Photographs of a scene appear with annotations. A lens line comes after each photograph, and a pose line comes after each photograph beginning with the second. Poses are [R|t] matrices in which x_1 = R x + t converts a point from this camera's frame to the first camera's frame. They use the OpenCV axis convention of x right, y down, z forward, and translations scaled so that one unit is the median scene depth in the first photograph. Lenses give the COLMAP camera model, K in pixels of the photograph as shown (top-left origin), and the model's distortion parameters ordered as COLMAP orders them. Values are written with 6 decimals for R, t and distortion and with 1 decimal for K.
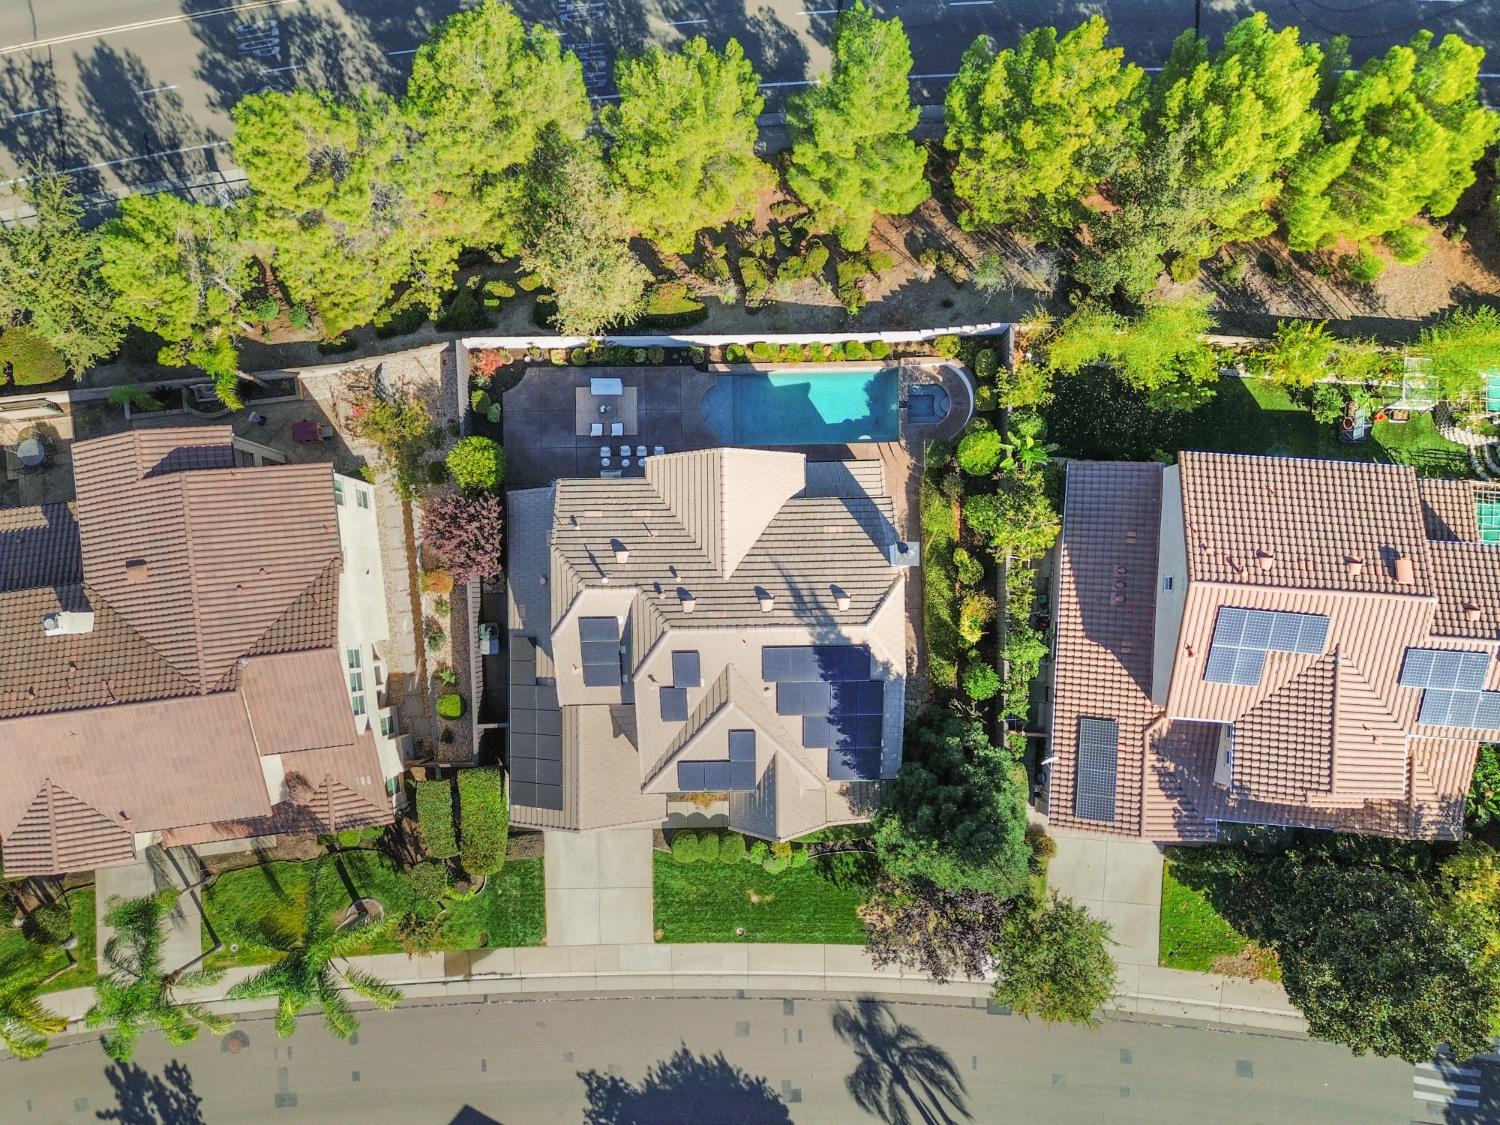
lens RADIAL K [[1066.7, 0, 750.0], [0, 1066.7, 562.5], [0, 0, 1]] dist [0.052590, -0.040424]
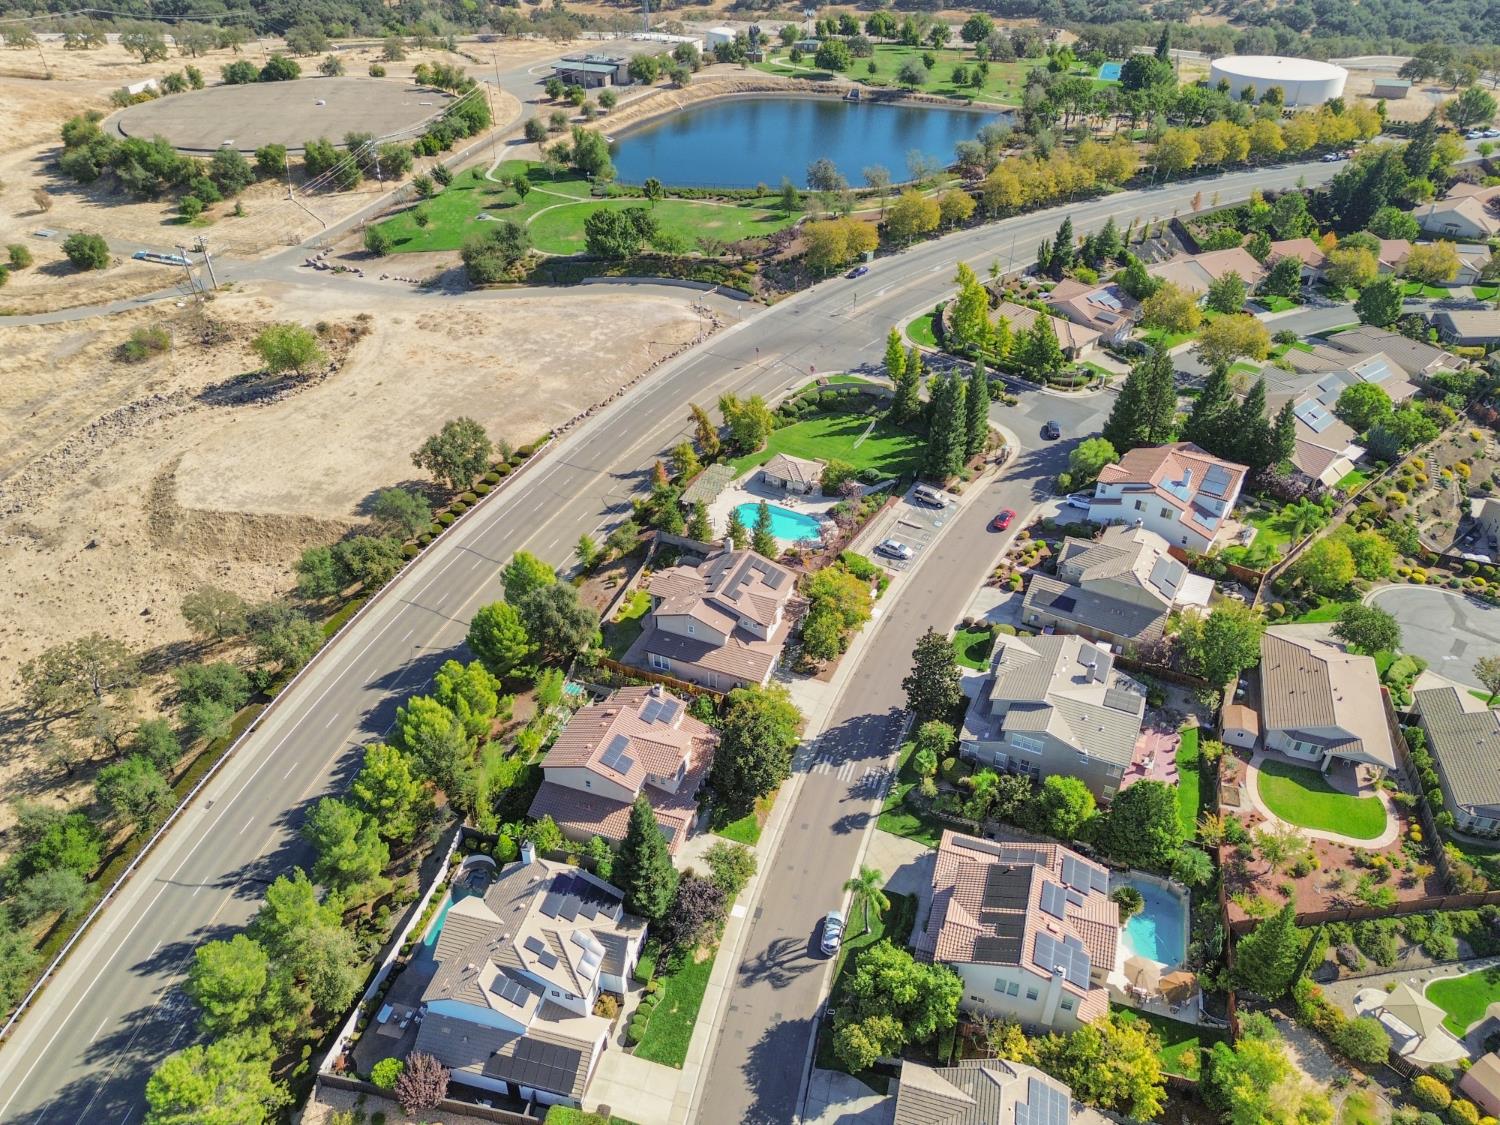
lens RADIAL K [[1066.7, 0, 750.0], [0, 1066.7, 562.5], [0, 0, 1]] dist [0.052590, -0.040424]
pose [[0.263123, -0.557766, 0.787187, -1.029305], [0.963172, 0.198706, -0.181152, 0.639670], [-0.055378, 0.805862, 0.589508, -0.774687]]
